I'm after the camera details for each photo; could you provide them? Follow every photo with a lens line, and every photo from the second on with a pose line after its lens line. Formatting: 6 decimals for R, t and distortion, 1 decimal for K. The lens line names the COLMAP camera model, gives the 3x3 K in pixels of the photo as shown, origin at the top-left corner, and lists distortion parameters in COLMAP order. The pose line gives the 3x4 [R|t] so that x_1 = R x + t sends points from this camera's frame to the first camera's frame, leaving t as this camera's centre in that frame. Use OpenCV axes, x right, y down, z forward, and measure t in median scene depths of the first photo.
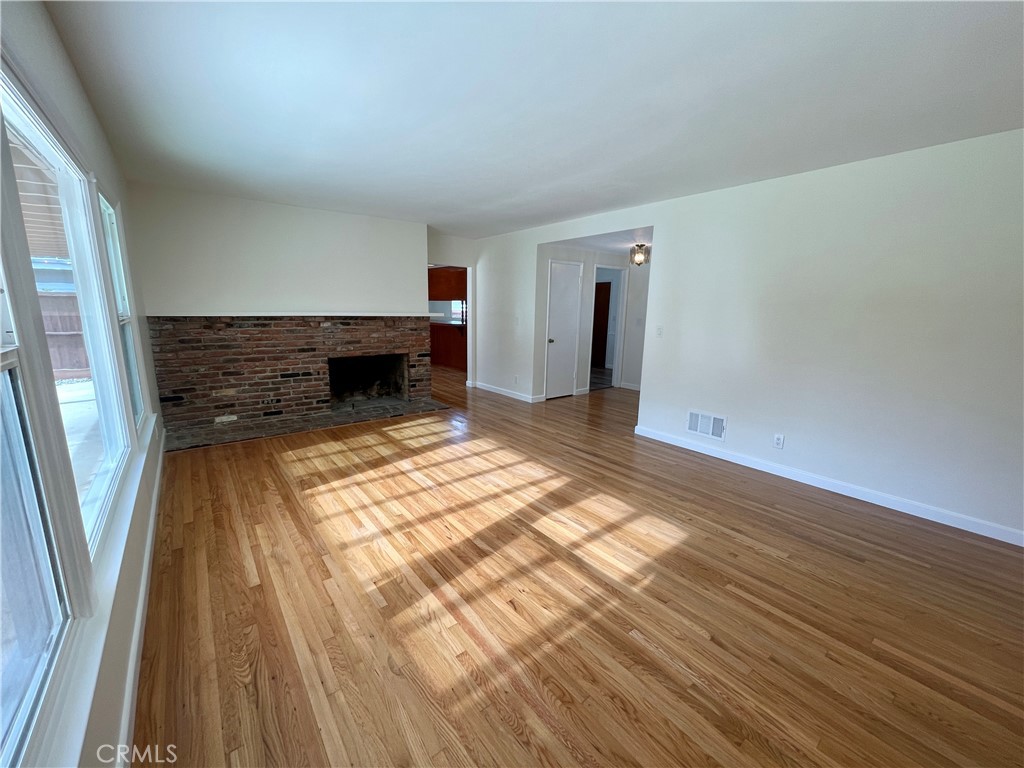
lens RADIAL K [[411.9, 0, 511.8], [0, 411.9, 383.6], [0, 0, 1]] dist [-0.001112, 0.000160]
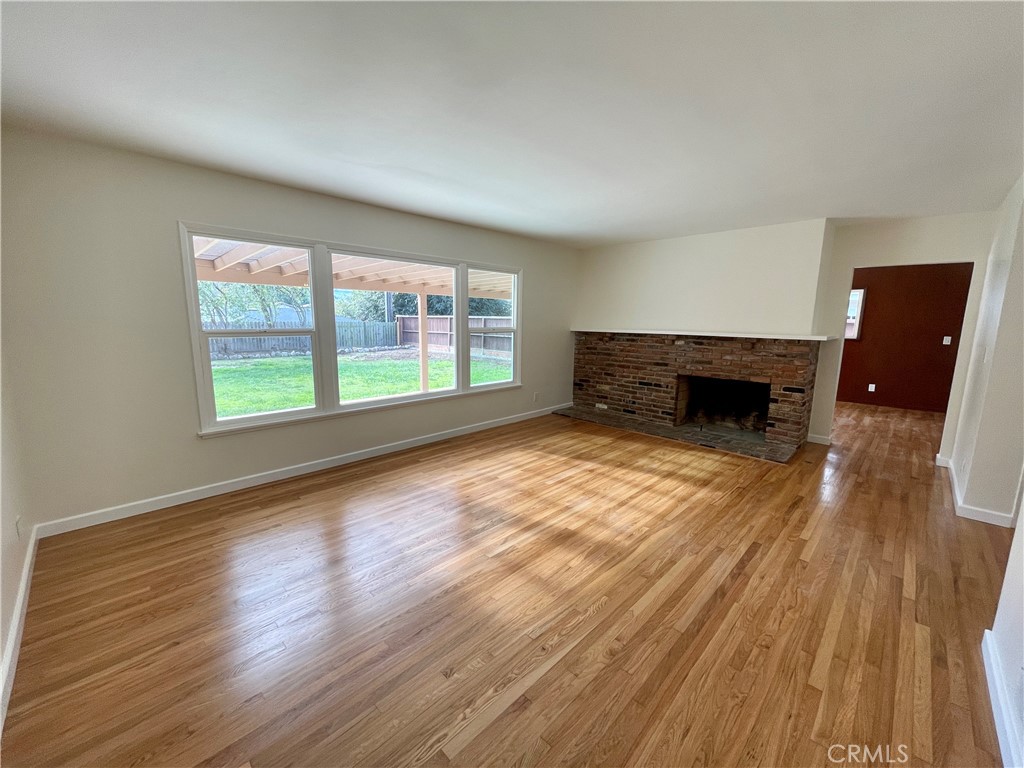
lens RADIAL K [[411.9, 0, 512.3], [0, 411.9, 388.5], [0, 0, 1]] dist [-0.001112, 0.000160]
pose [[0.134248, 0.147922, -0.979845, 0.571239], [-0.196715, 0.973096, 0.119951, -0.073986], [0.971226, 0.176647, 0.159734, 0.447404]]
